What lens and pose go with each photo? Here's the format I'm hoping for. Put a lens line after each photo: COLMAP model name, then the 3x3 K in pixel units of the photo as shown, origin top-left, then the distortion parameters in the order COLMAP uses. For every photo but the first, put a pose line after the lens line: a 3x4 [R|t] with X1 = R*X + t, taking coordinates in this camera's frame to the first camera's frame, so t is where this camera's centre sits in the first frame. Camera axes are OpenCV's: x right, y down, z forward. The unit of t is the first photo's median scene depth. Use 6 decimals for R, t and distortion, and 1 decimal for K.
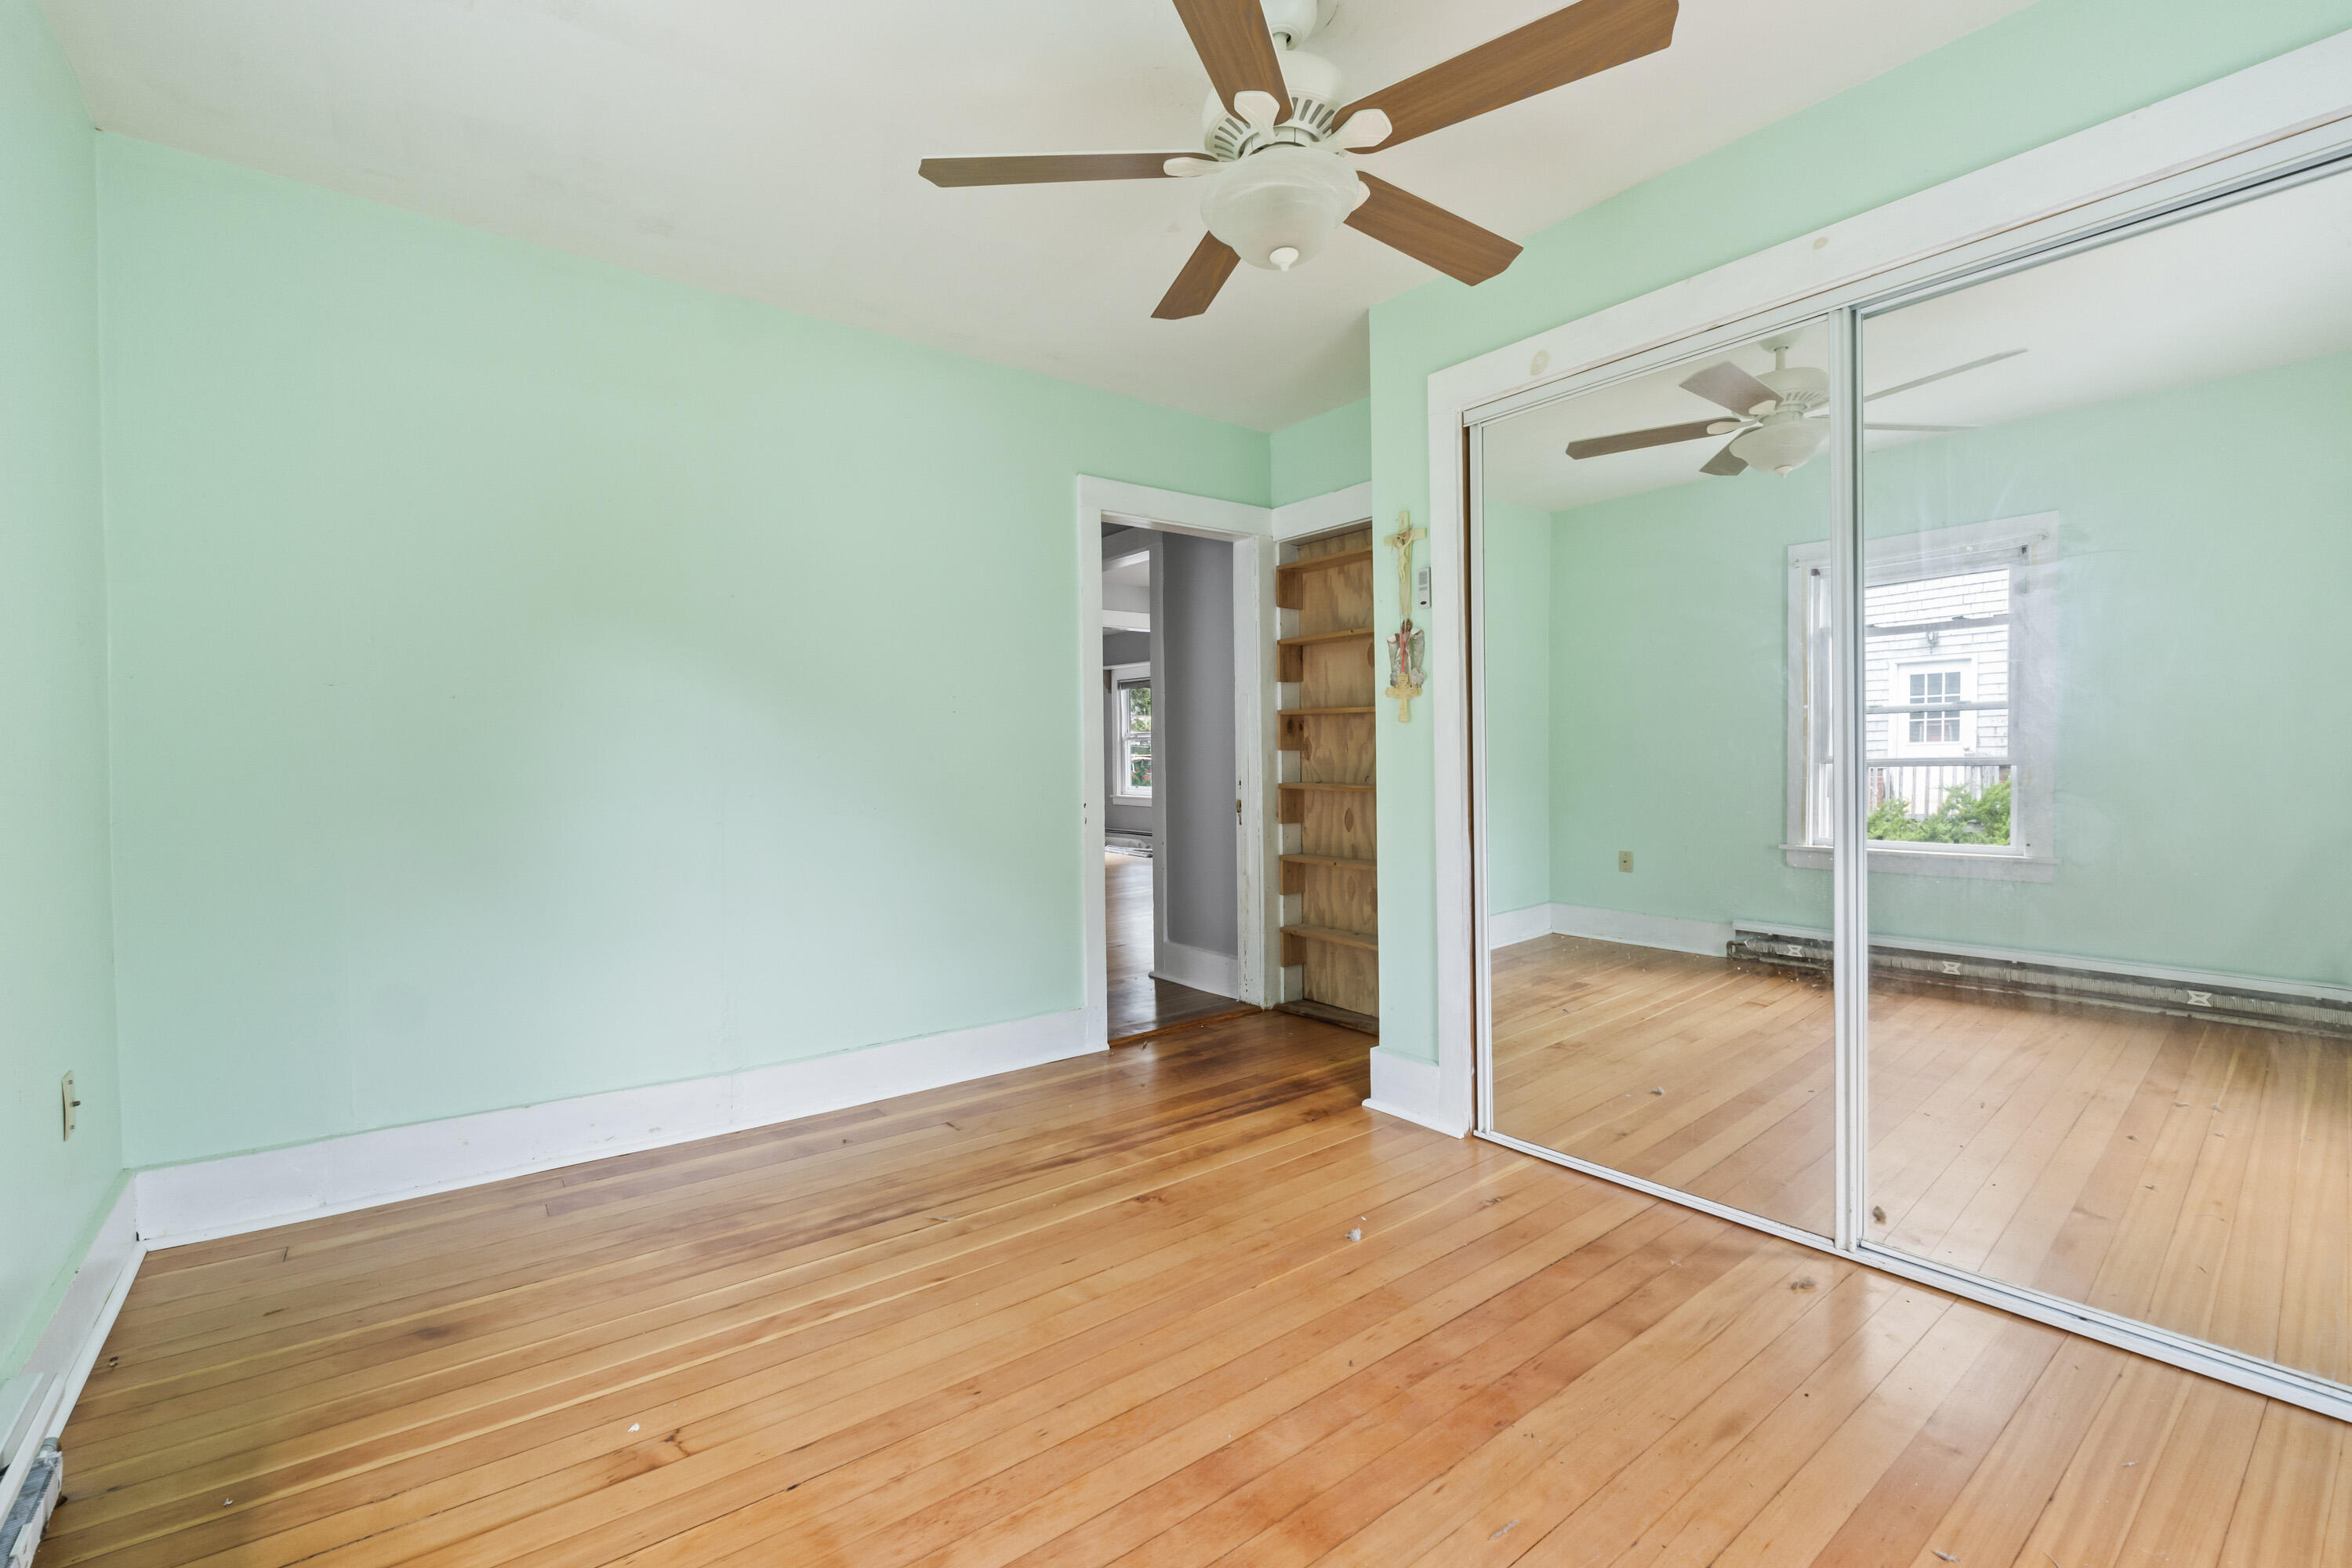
lens RADIAL K [[992.0, 0, 1172.7], [0, 992.0, 747.8], [0, 0, 1]] dist [-0.011011, -0.000197]
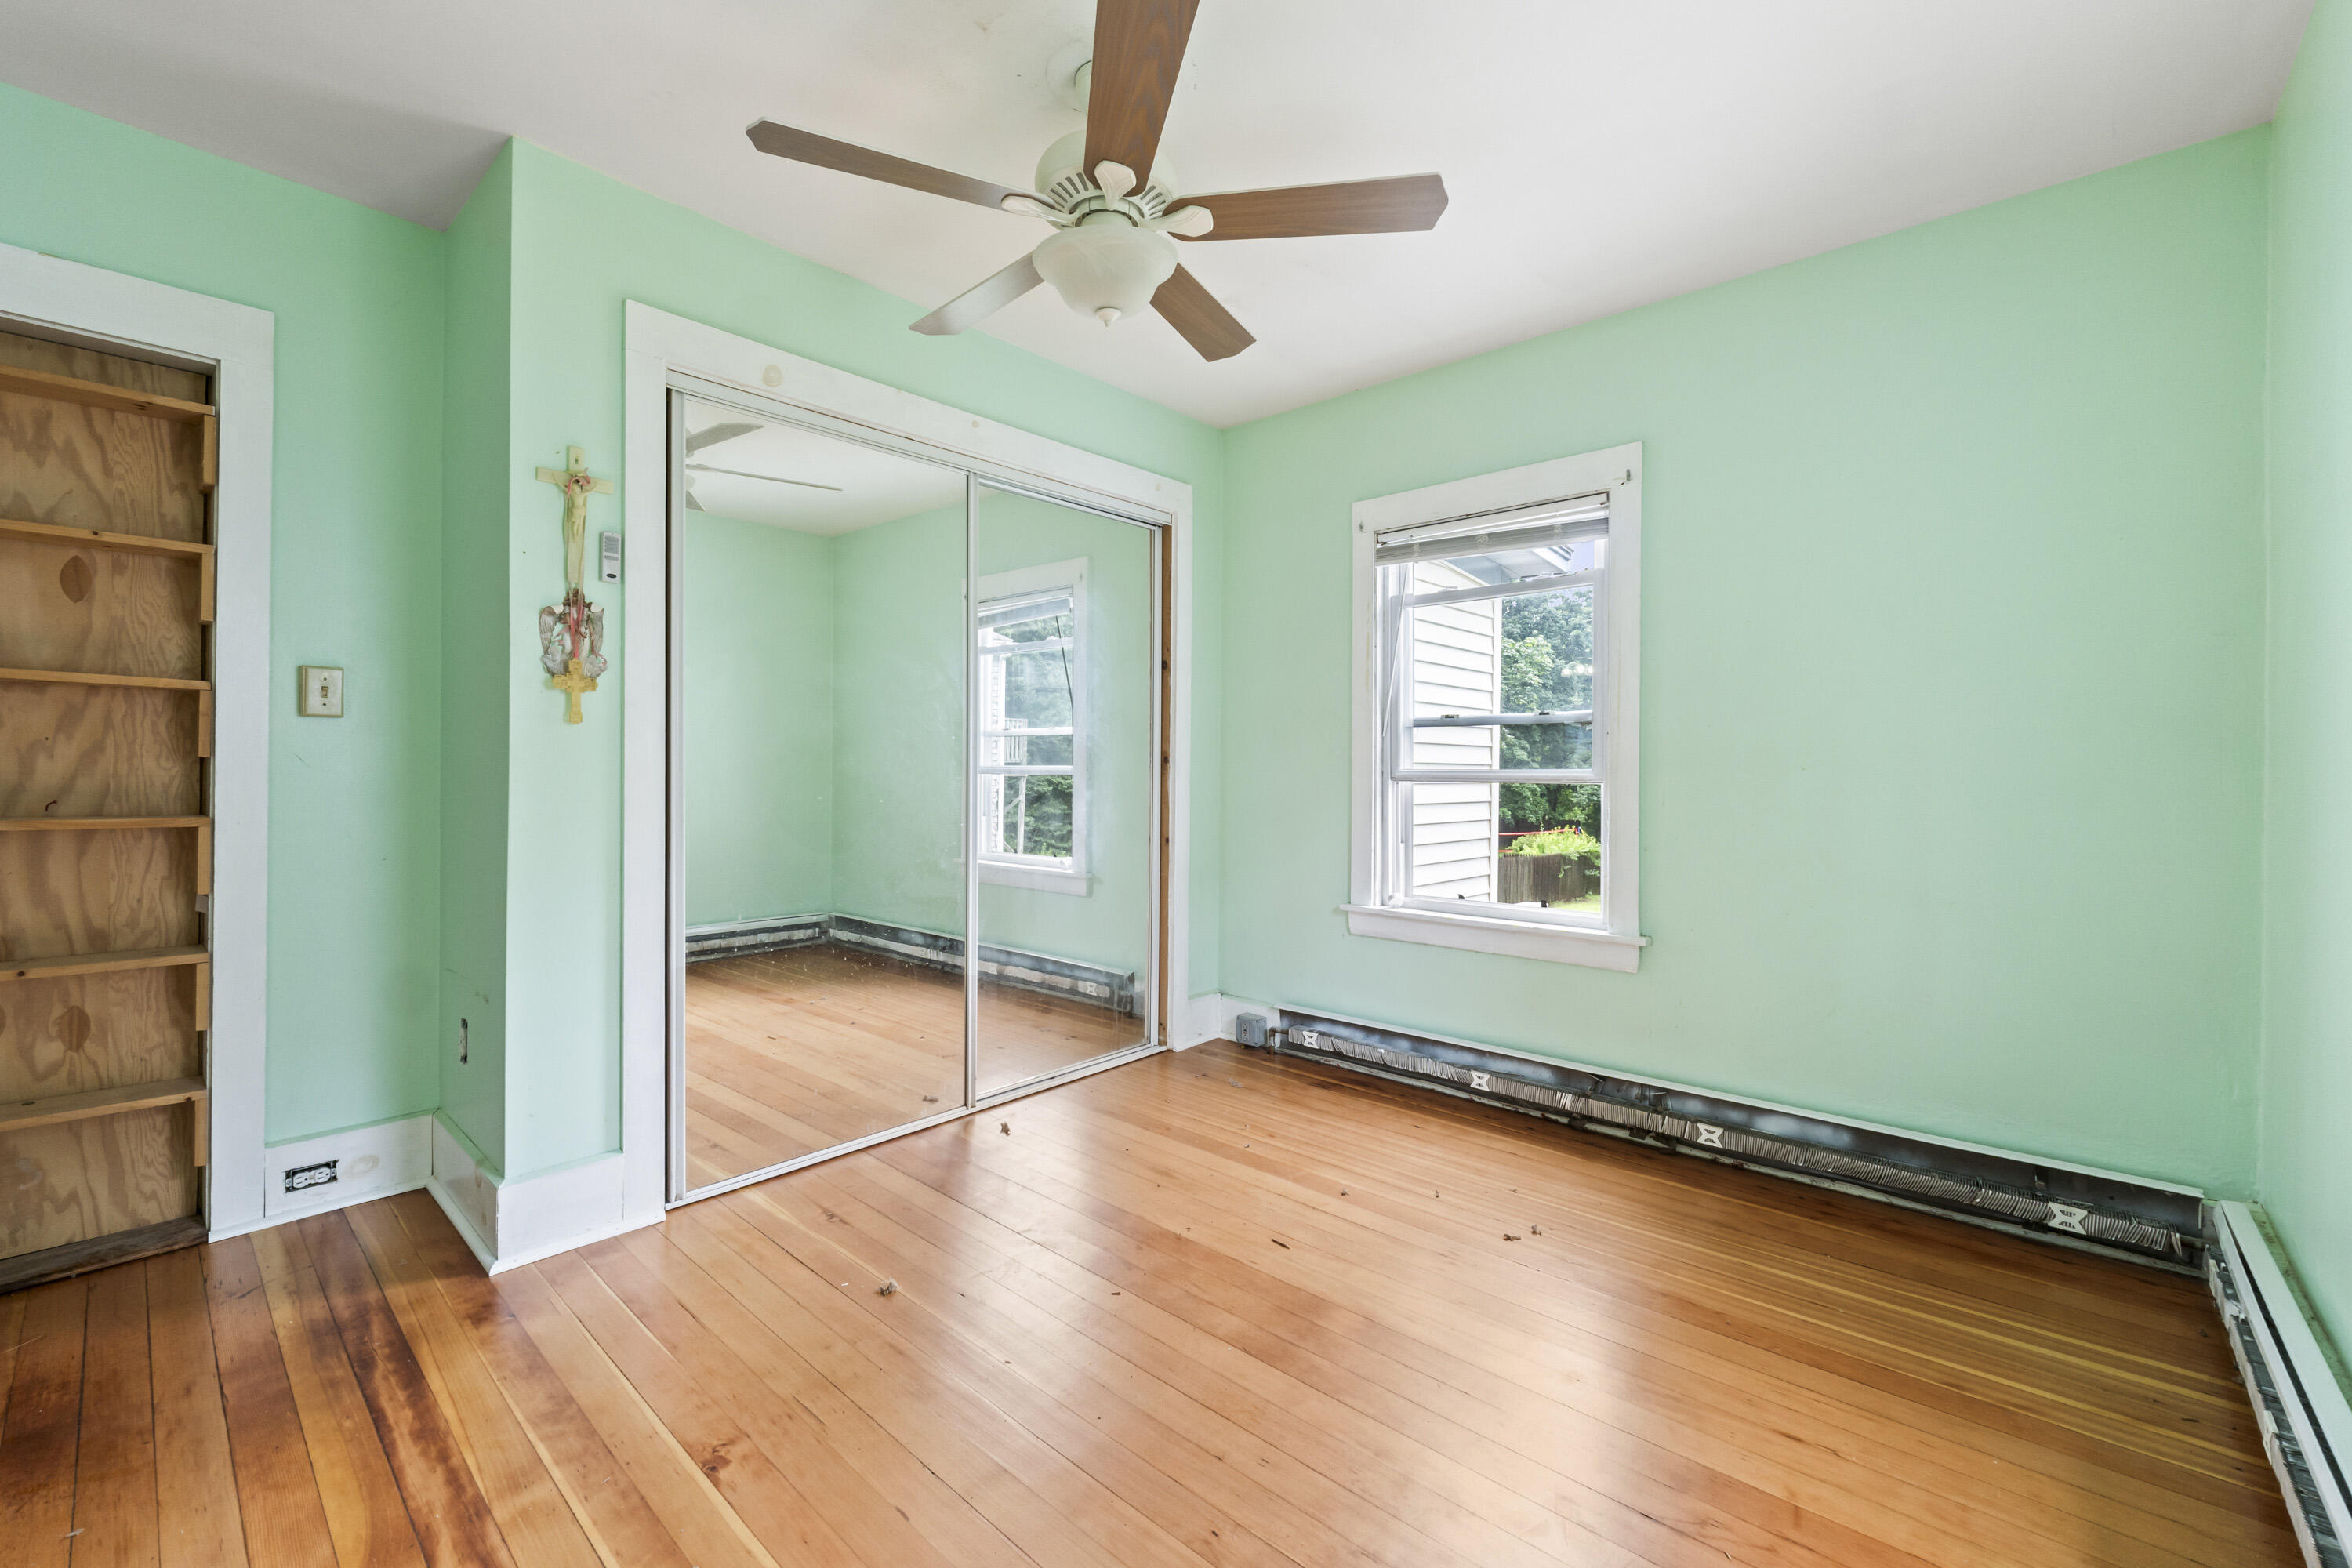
lens RADIAL K [[992.0, 0, 1172.7], [0, 992.0, 747.8], [0, 0, 1]] dist [-0.011011, -0.000197]
pose [[-0.181071, 0.027217, 0.983093, -0.622881], [-0.018618, 0.999343, -0.031096, 0.007403], [-0.983294, -0.023934, -0.180446, 0.721270]]
